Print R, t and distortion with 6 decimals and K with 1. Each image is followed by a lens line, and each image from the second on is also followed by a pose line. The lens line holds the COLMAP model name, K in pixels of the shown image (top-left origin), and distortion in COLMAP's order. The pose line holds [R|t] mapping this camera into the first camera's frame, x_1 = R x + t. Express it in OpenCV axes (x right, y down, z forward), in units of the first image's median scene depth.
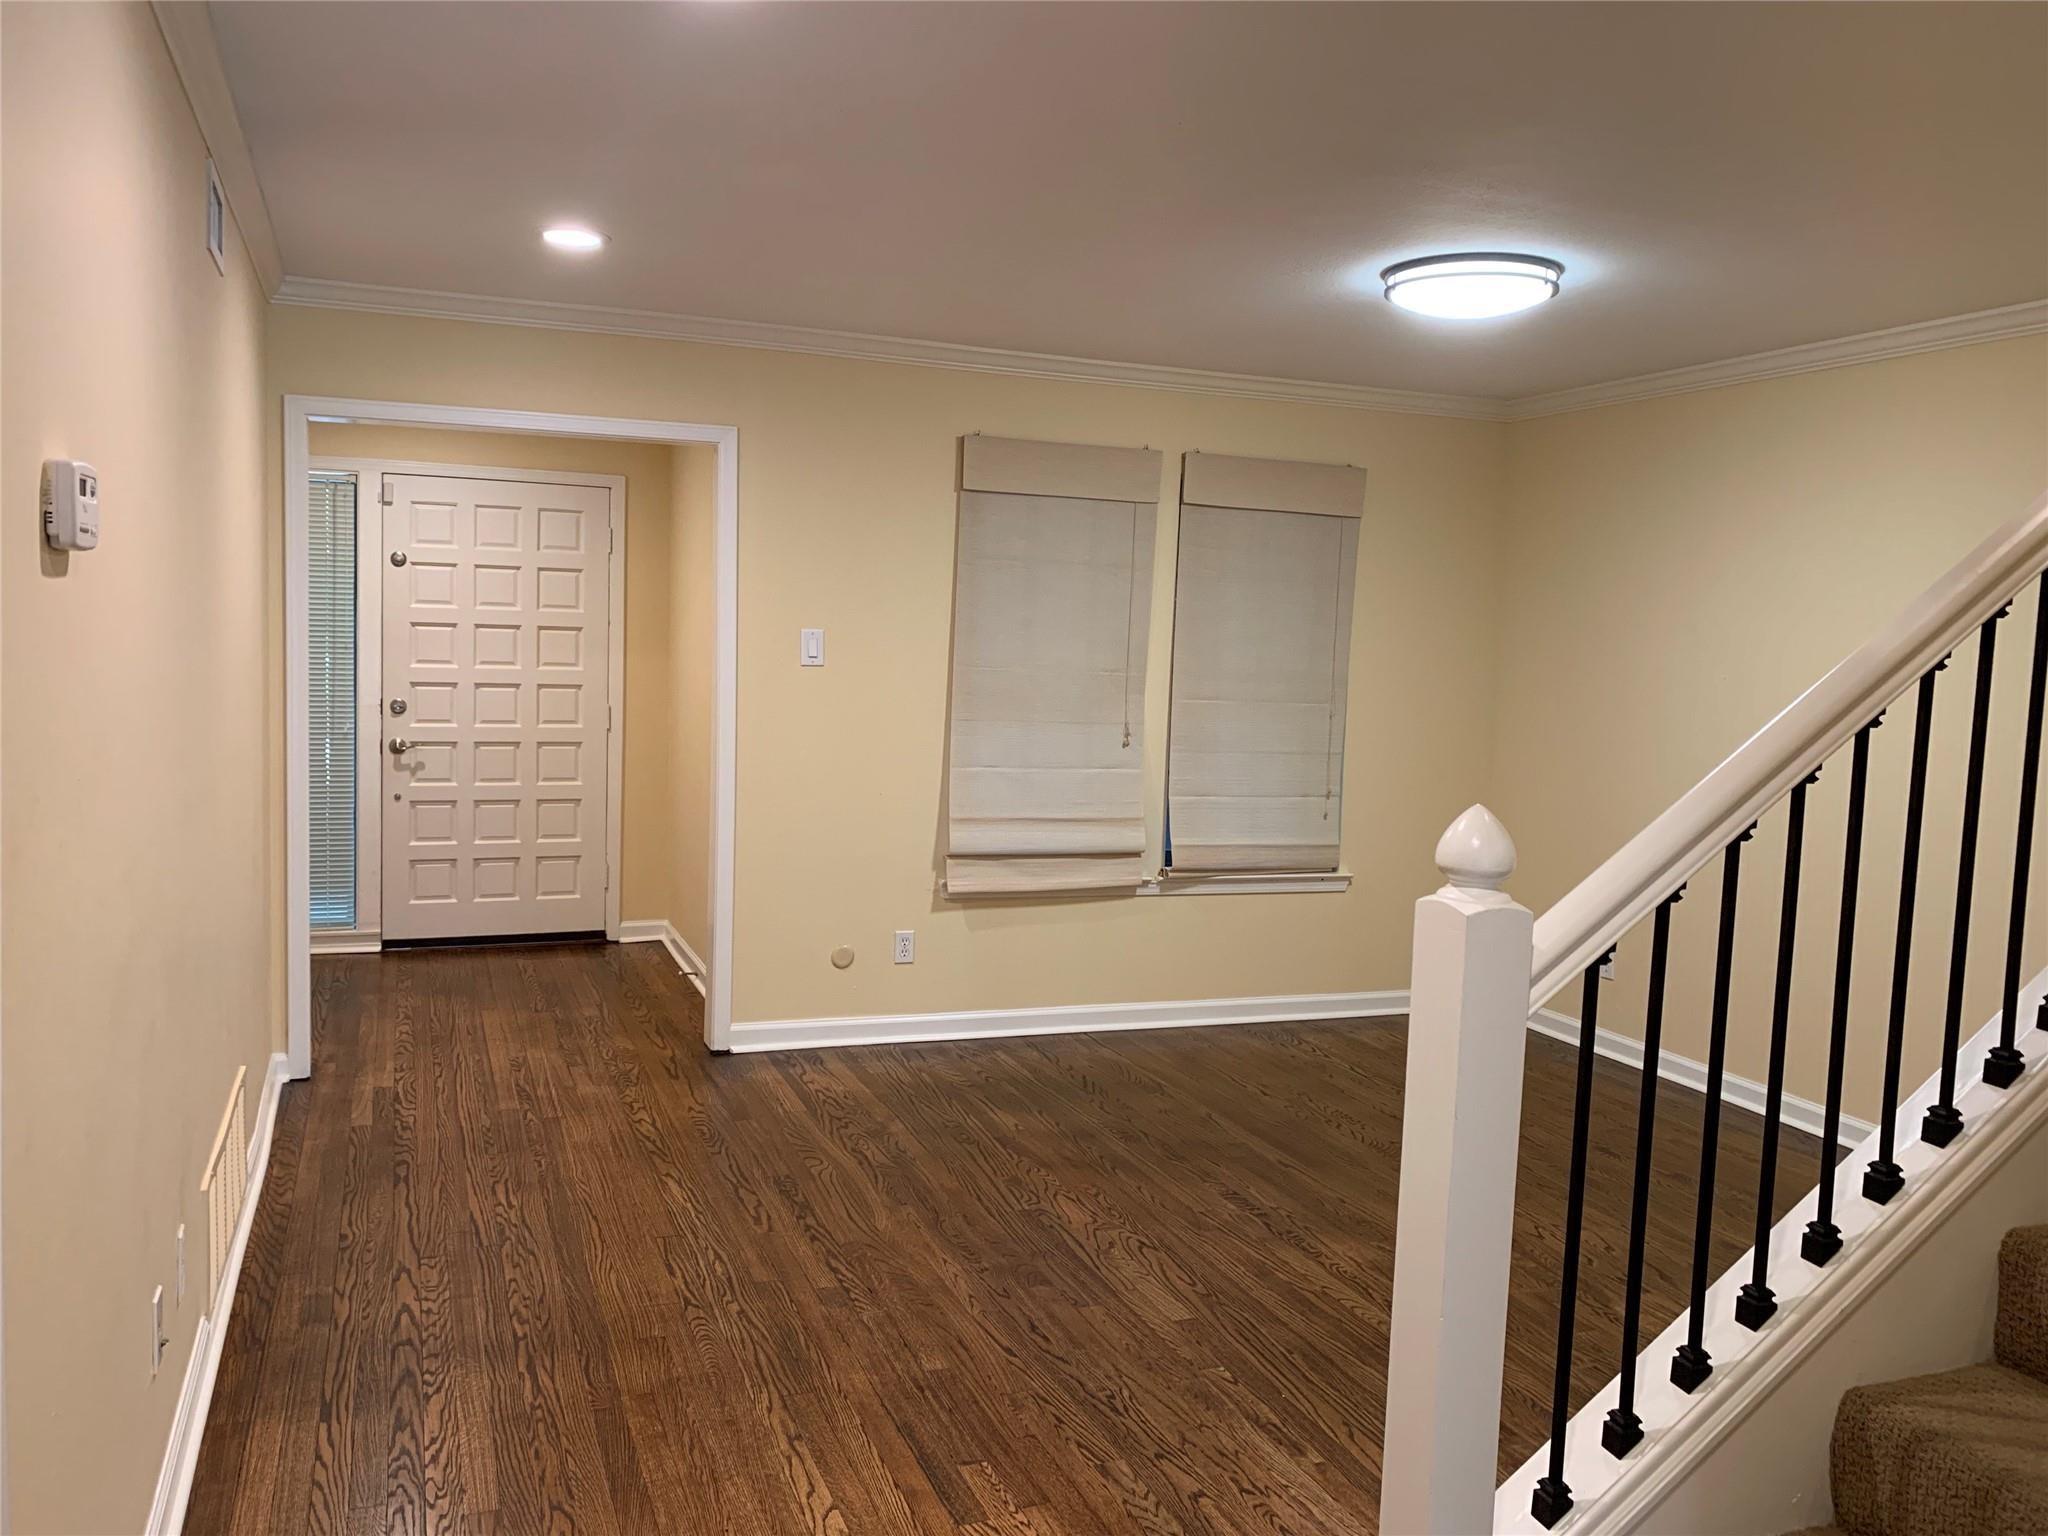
lens RADIAL K [[1551.1, 0, 999.4], [0, 1551.1, 763.3], [0, 0, 1]] dist [0.102248, -0.118558]
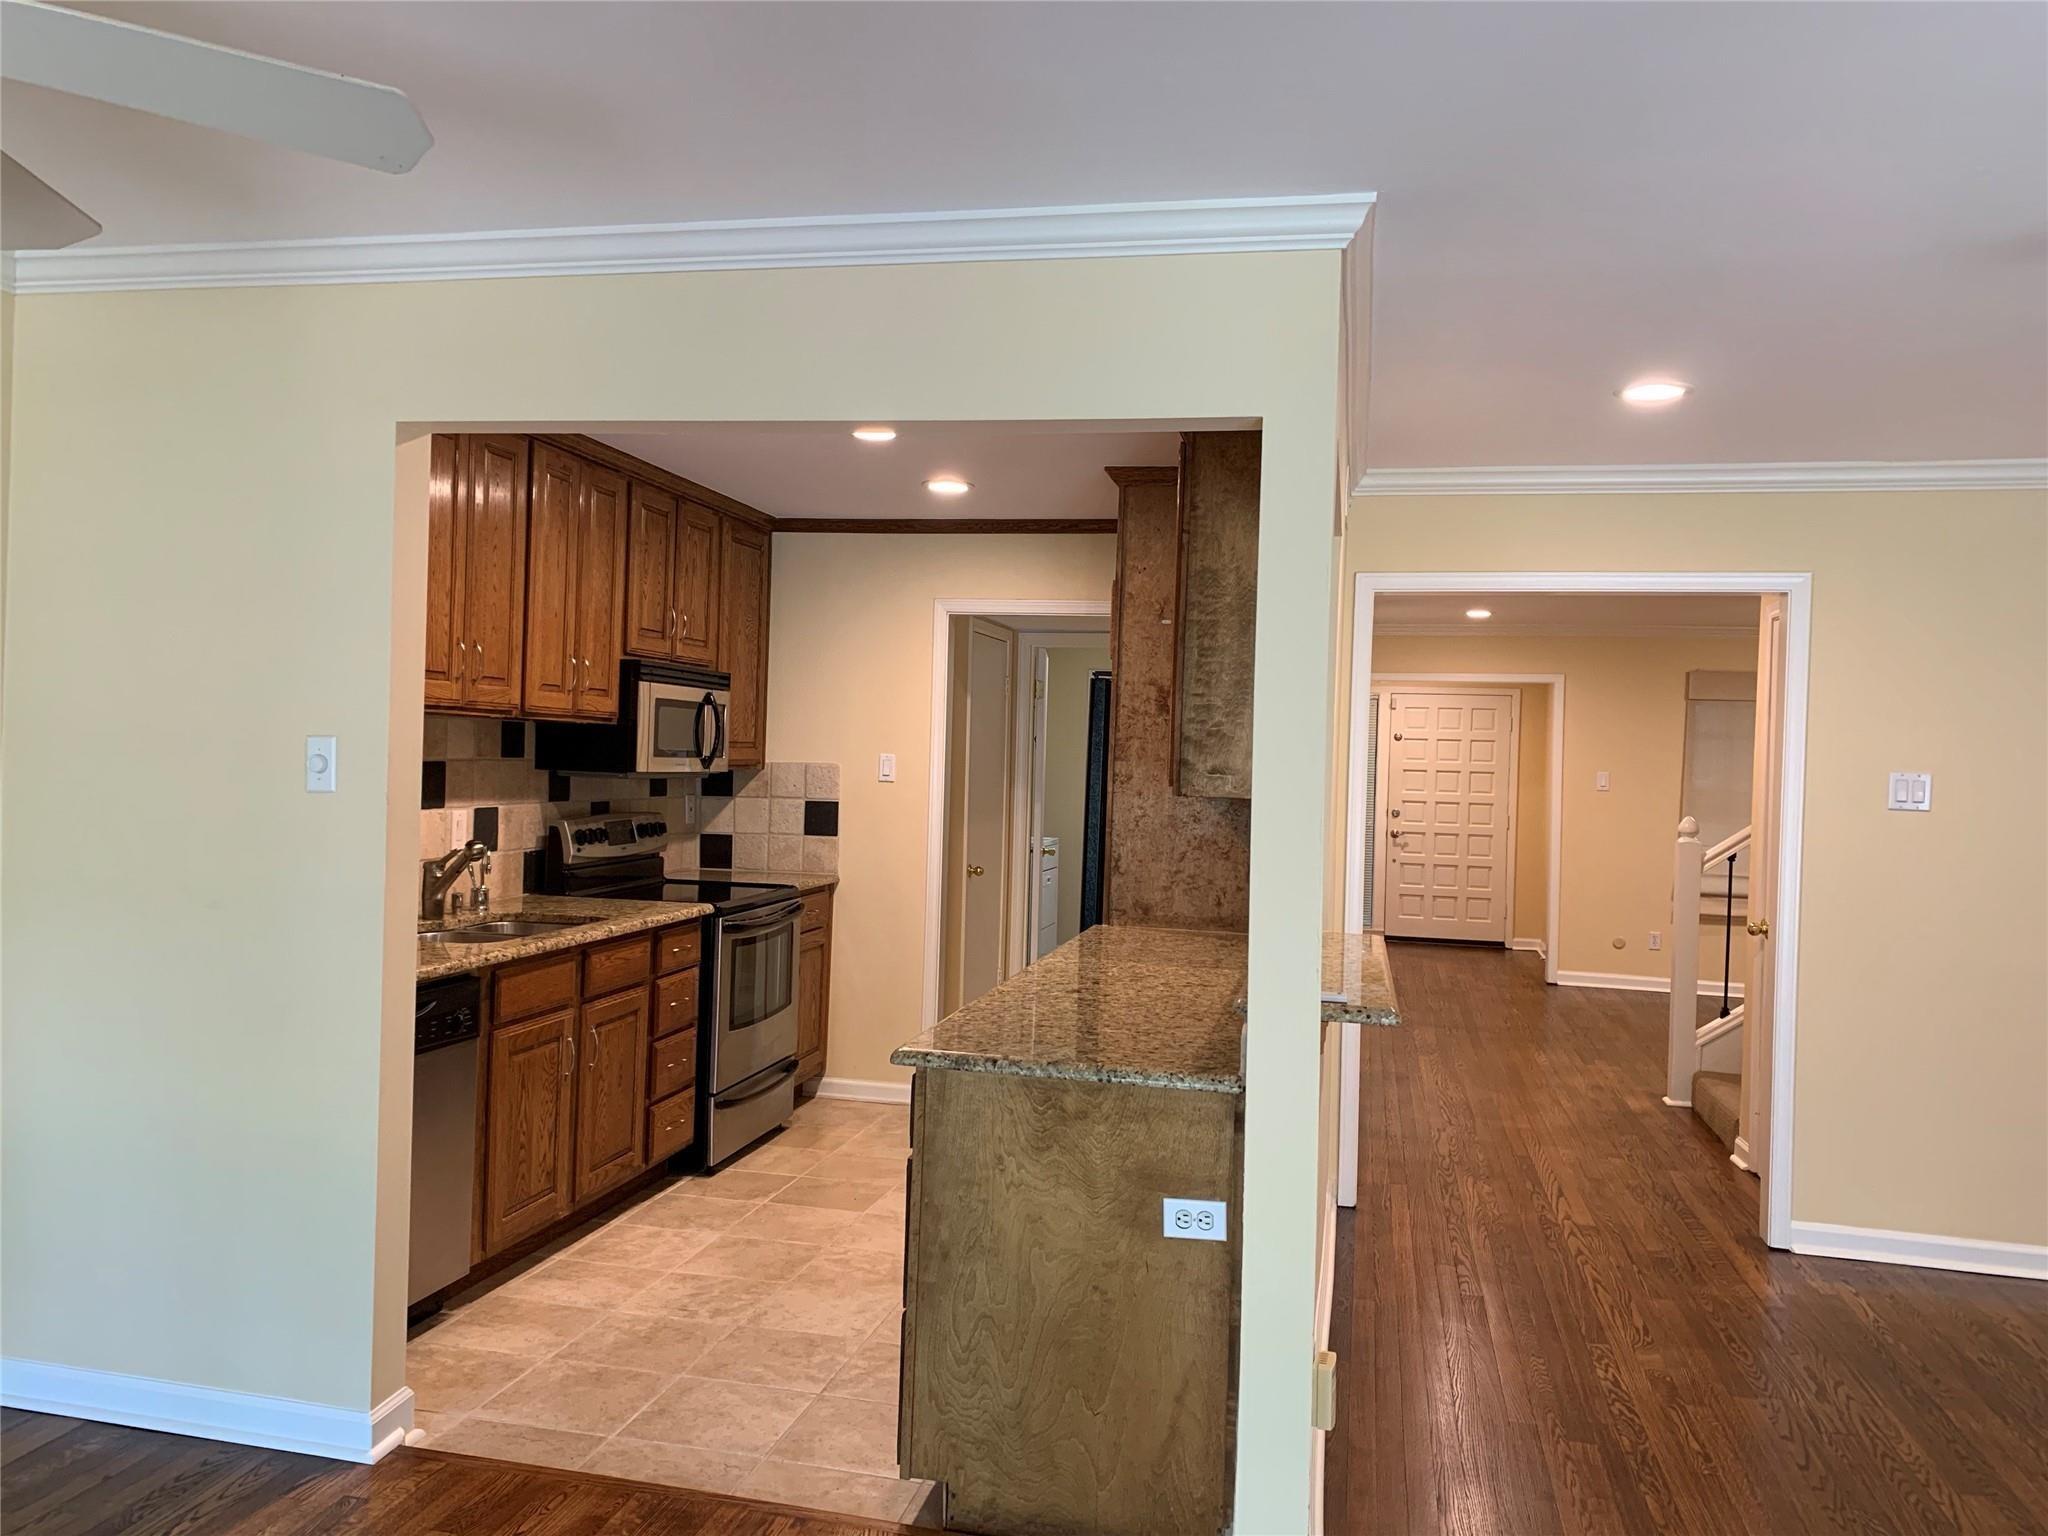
lens RADIAL K [[1551.1, 0, 999.4], [0, 1551.1, 763.3], [0, 0, 1]] dist [0.102248, -0.118558]
pose [[0.827476, -0.006073, -0.561468, 0.291390], [-0.046184, 0.995817, -0.078835, 0.076627], [0.559598, 0.091165, 0.823735, -0.858143]]
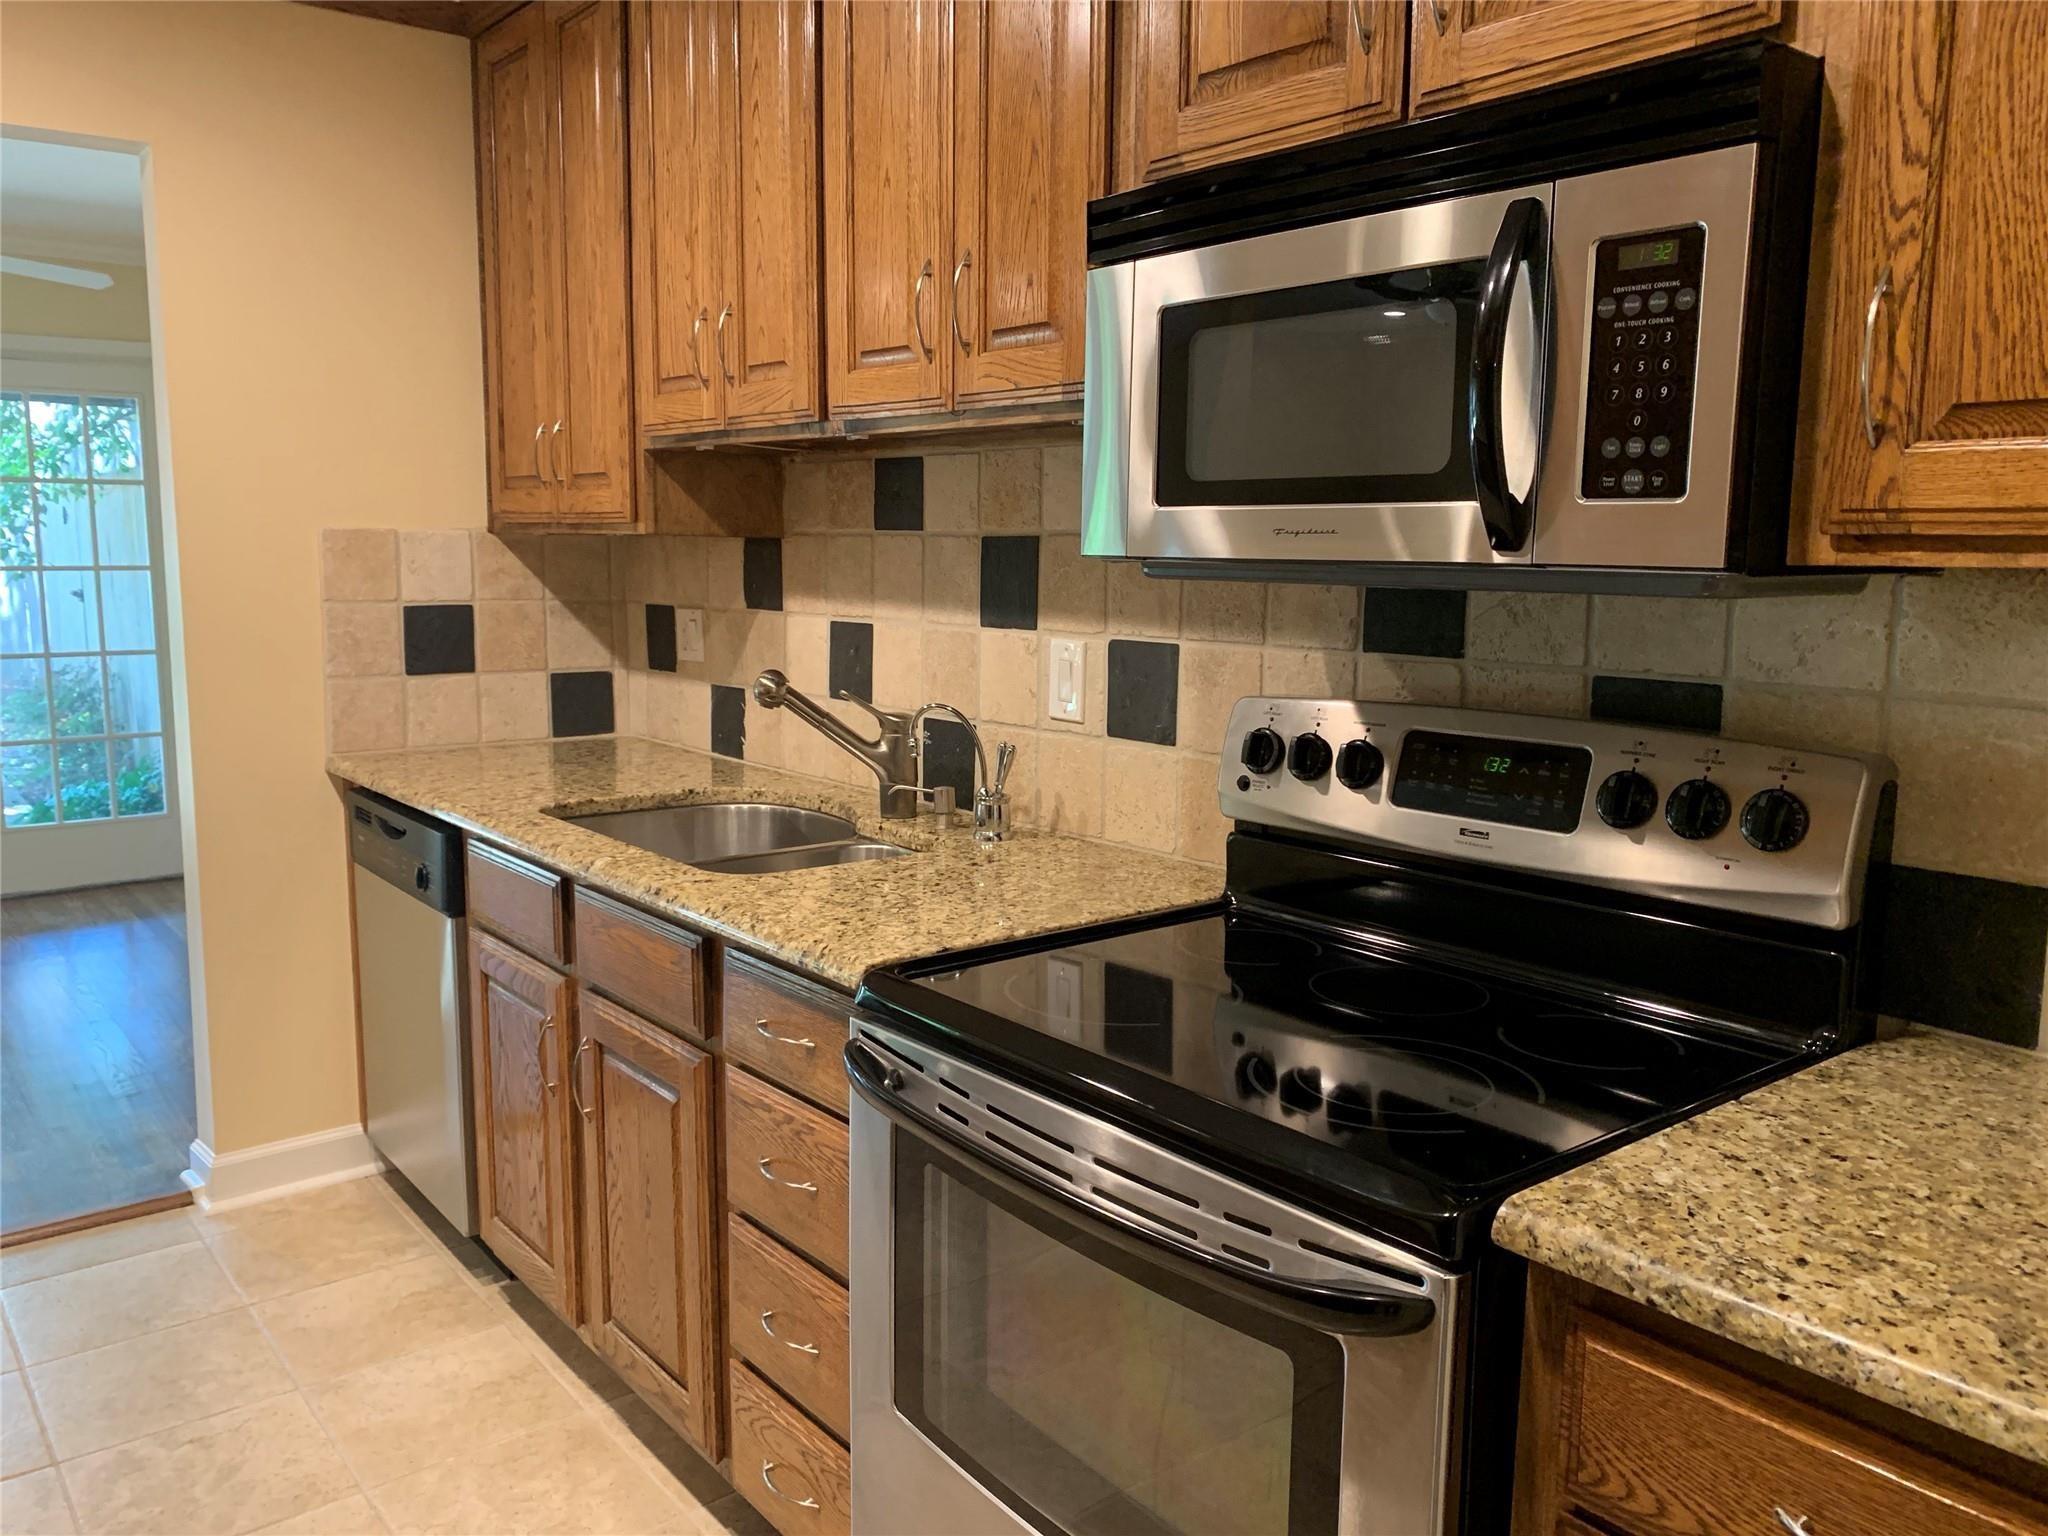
lens RADIAL K [[1557.4, 0, 1029.5], [0, 1557.4, 766.9], [0, 0, 1]] dist [0.048622, -0.069342]
pose [[-0.948633, -0.000587, -0.316378, -0.229647], [-0.069058, 0.976269, 0.205255, 0.006507], [0.308750, 0.216560, -0.926162, -0.032511]]
